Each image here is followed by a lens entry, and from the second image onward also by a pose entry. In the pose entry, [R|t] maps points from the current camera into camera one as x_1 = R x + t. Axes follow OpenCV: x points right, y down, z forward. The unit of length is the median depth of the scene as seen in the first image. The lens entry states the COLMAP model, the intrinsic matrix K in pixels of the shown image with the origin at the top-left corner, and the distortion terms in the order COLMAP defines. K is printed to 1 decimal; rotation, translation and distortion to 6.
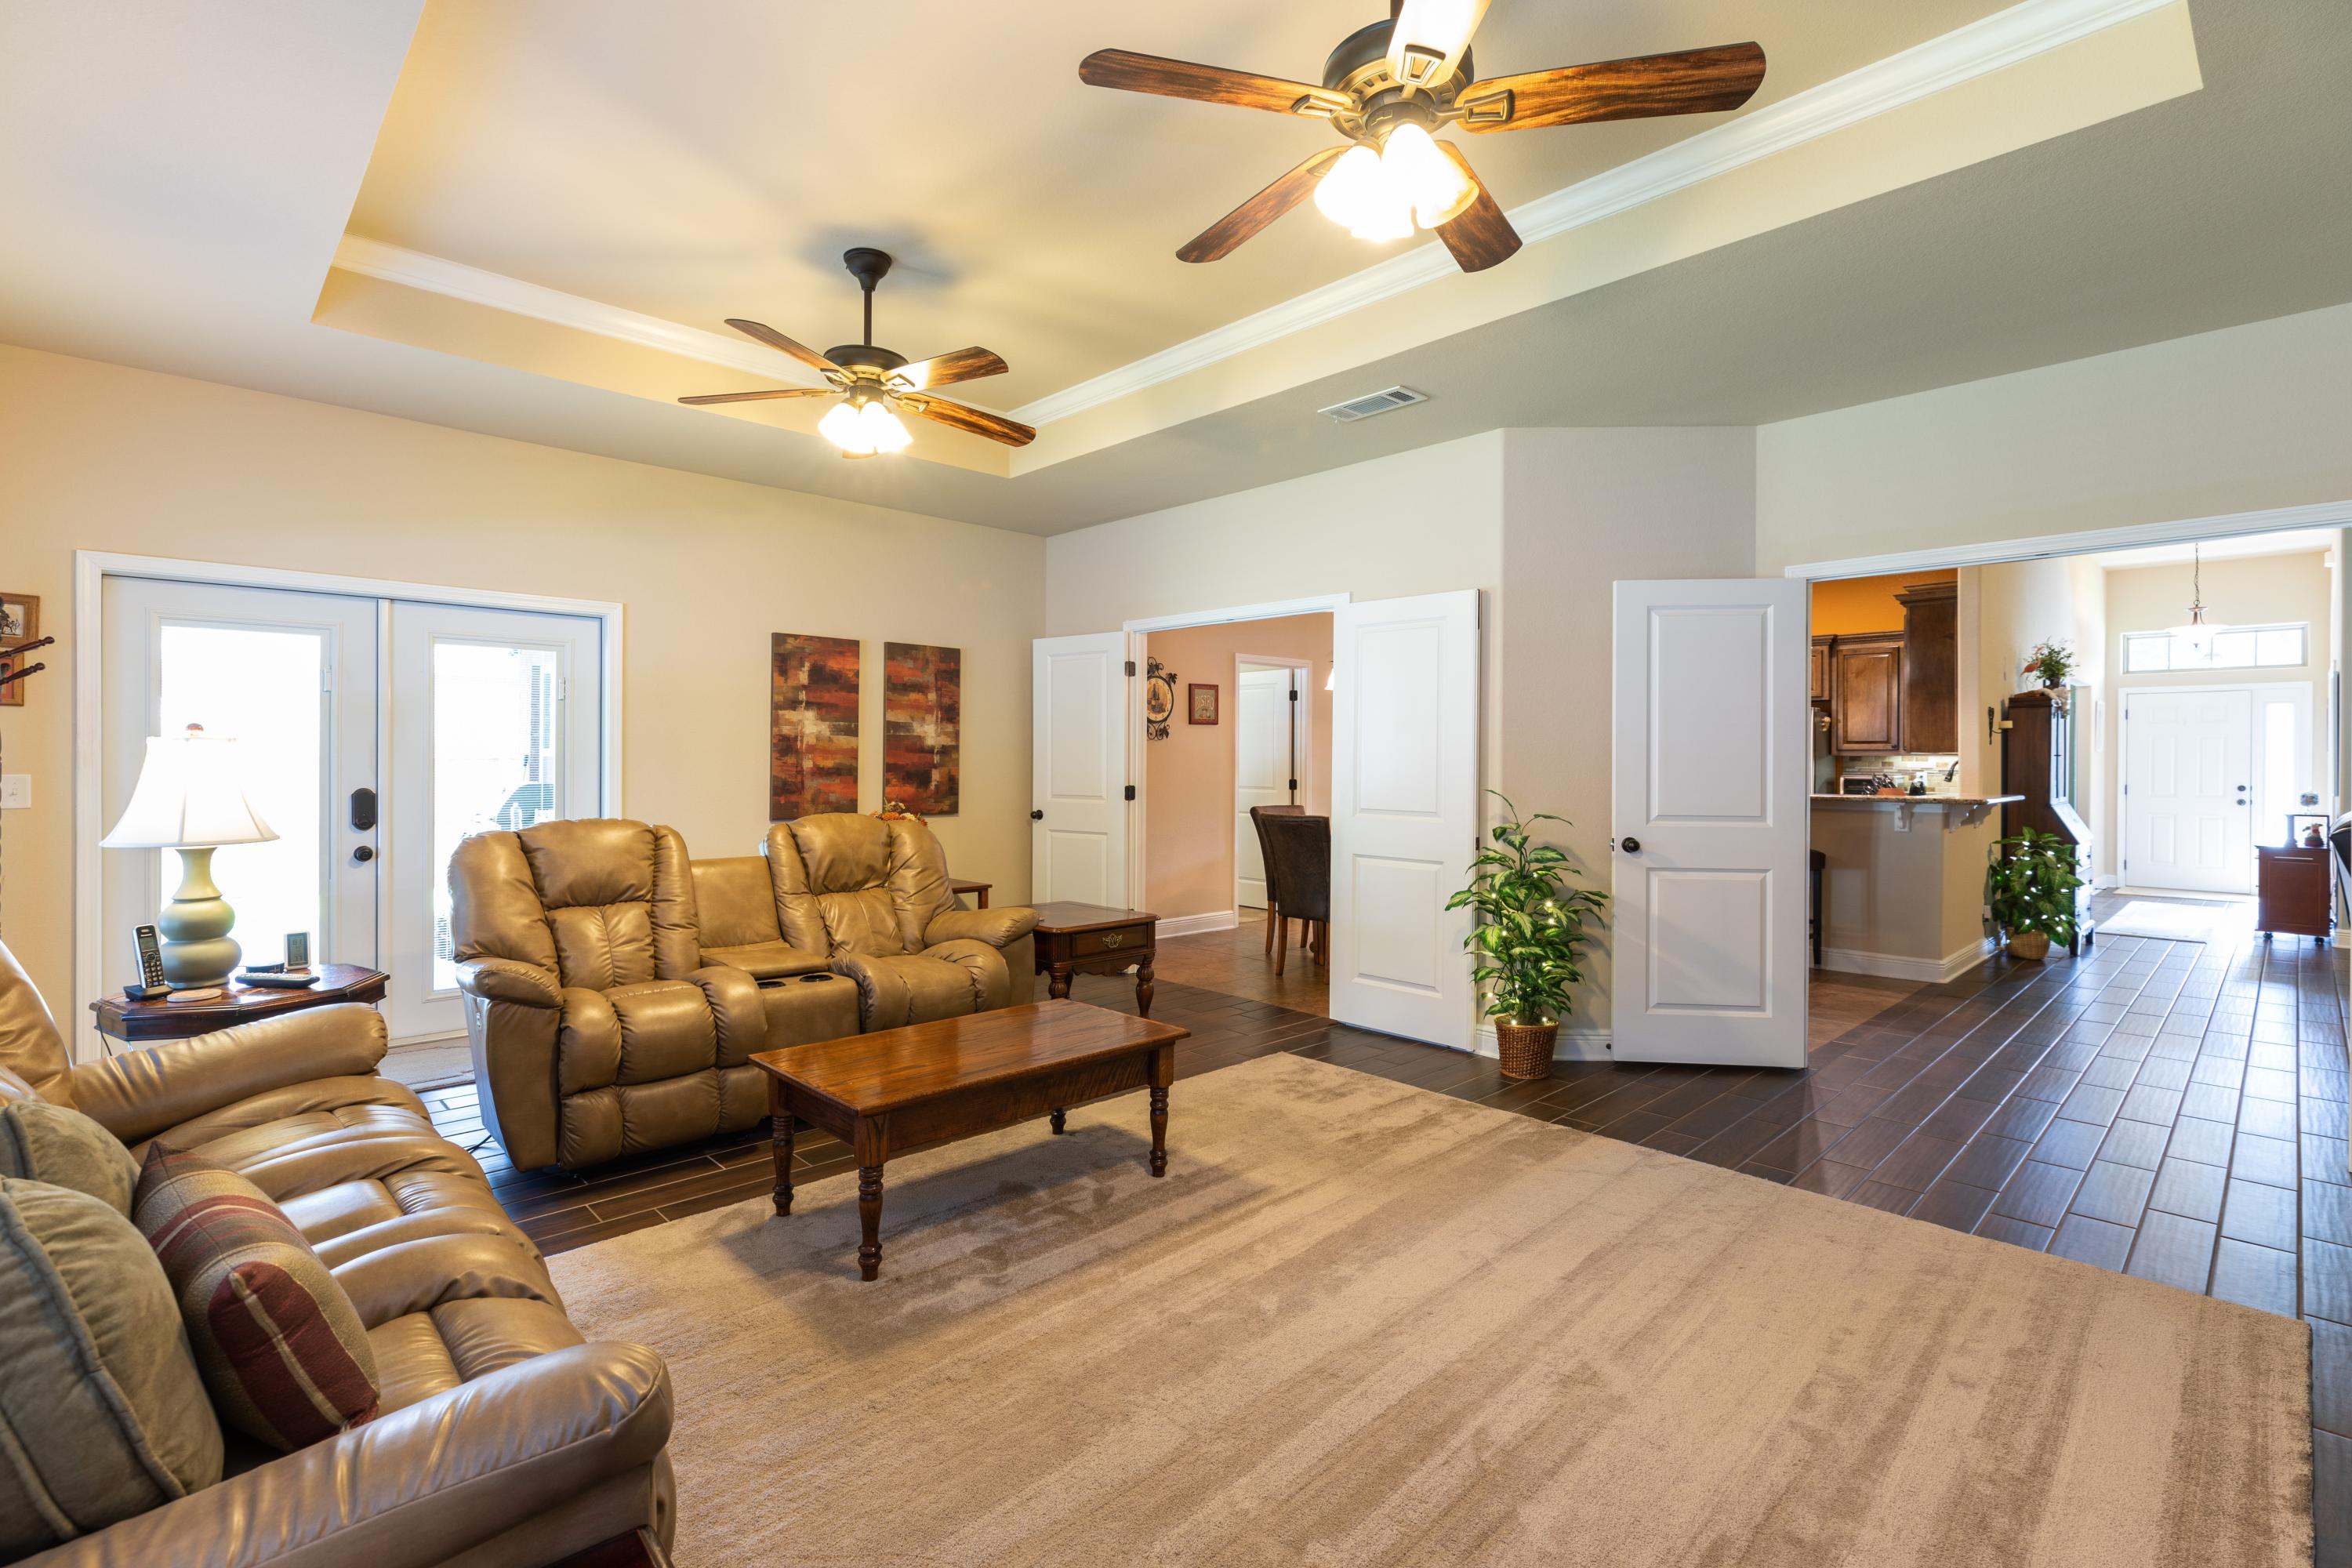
lens RADIAL K [[1050.7, 0, 1163.9], [0, 1050.7, 767.9], [0, 0, 1]] dist [0.004065, 0.000811]
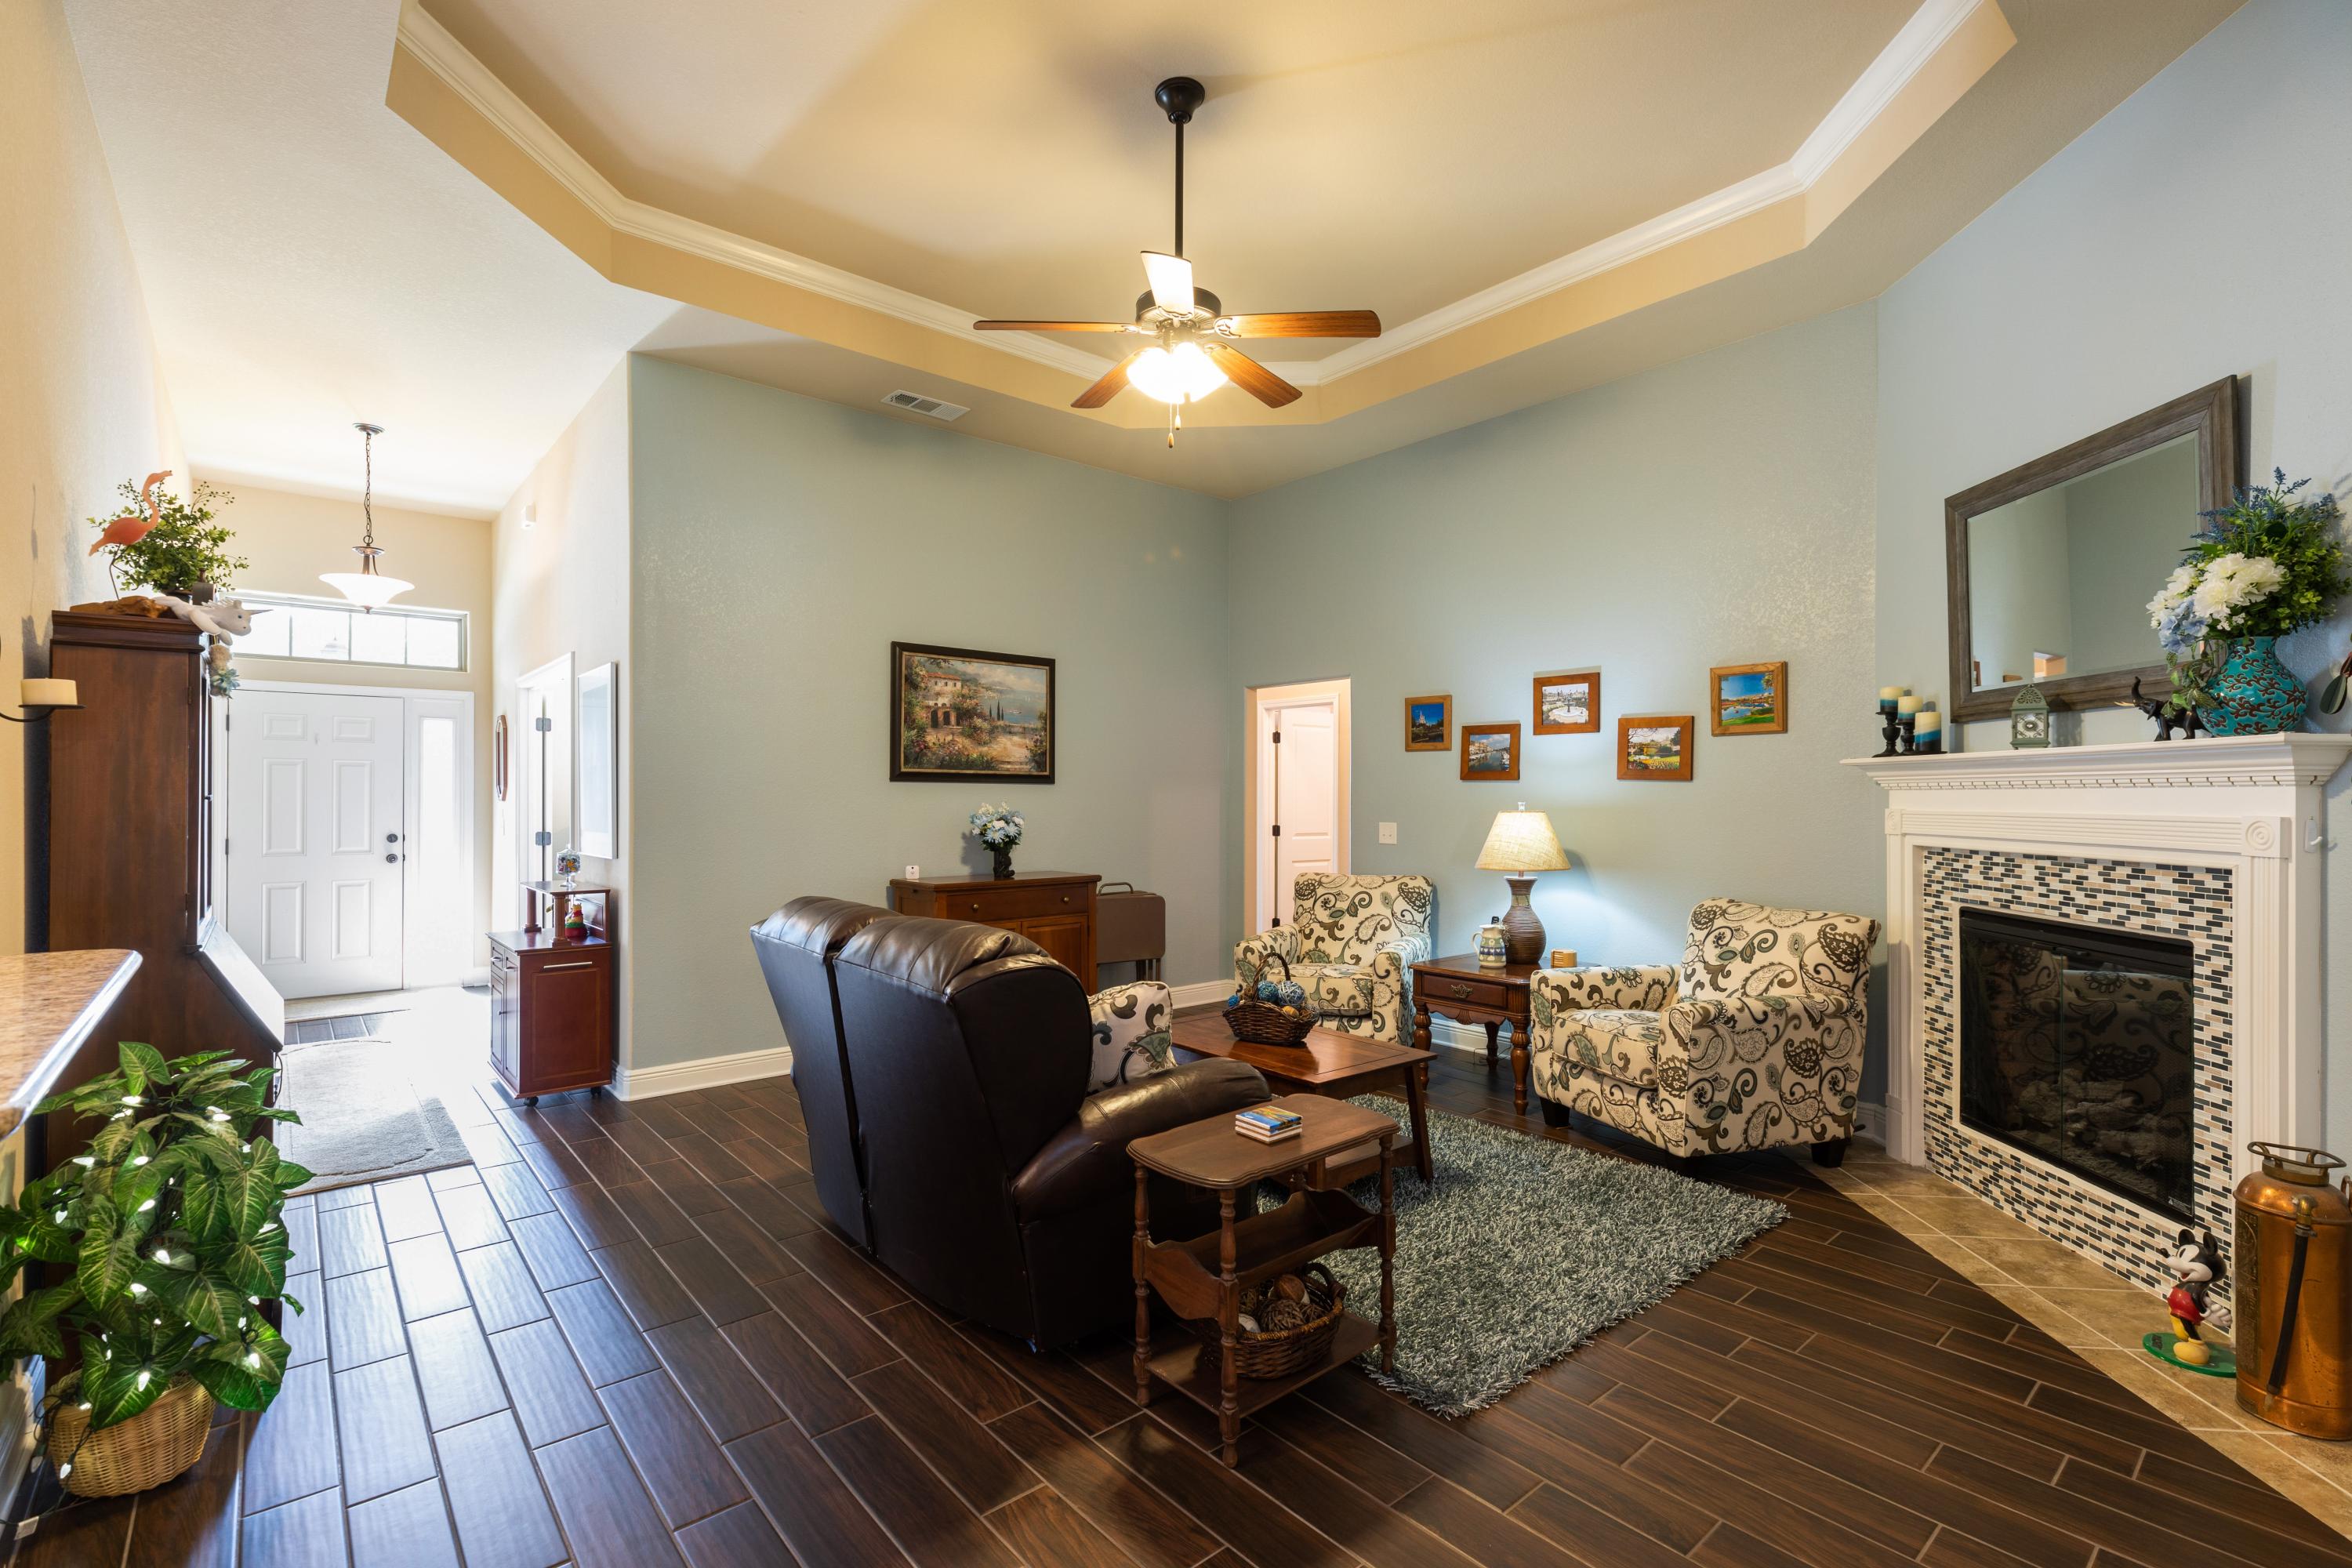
lens RADIAL K [[1050.7, 0, 1150.8], [0, 1050.7, 796.0], [0, 0, 1]] dist [0.004065, 0.000811]
pose [[0.056660, -0.004221, 0.998385, 0.620812], [0.005856, 0.999975, 0.003895, -0.014348], [-0.998376, 0.005626, 0.056683, 0.802895]]
